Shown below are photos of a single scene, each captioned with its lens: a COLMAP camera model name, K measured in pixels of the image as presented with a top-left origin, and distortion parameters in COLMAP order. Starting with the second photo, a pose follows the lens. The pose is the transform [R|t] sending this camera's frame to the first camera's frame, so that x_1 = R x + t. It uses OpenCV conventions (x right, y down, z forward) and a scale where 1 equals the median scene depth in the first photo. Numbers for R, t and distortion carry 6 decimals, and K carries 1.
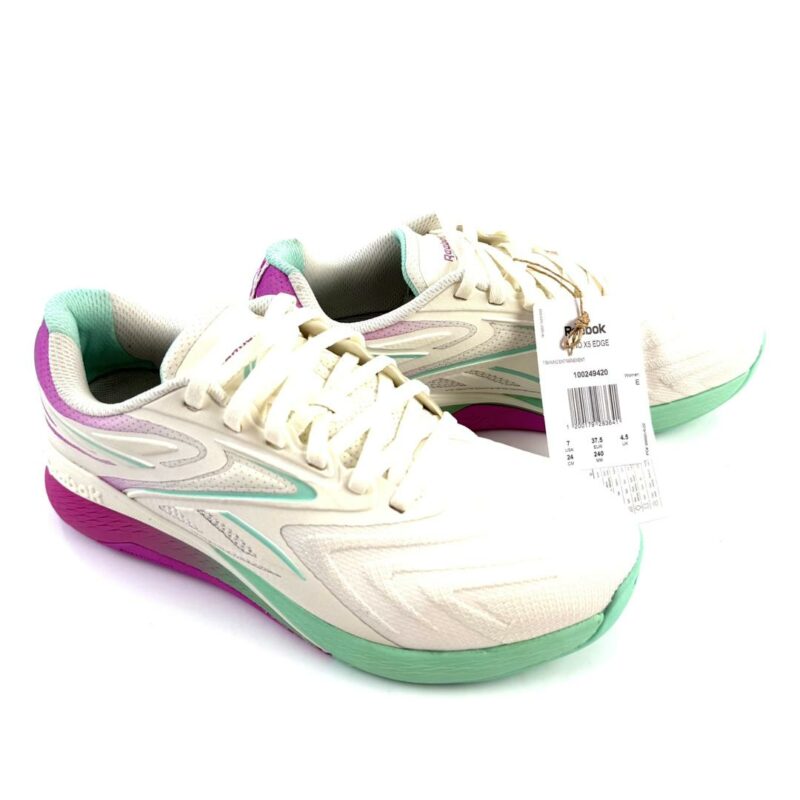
lens RADIAL K [[766.8, 0, 400.0], [0, 766.8, 400.0], [0, 0, 1]] dist [0.071083, -0.020108]
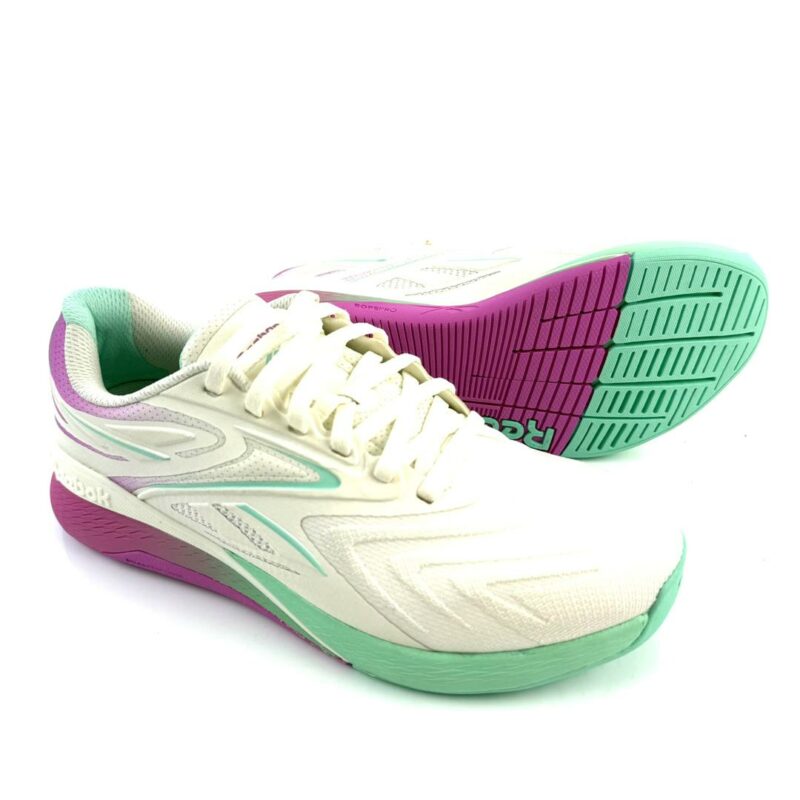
lens RADIAL K [[766.8, 0, 400.0], [0, 766.8, 400.0], [0, 0, 1]] dist [0.071083, -0.020108]
pose [[0.999972, 0.007079, 0.002588, -0.037426], [-0.006706, 0.992340, -0.123356, 0.134927], [-0.003441, 0.123335, 0.992359, 0.046256]]
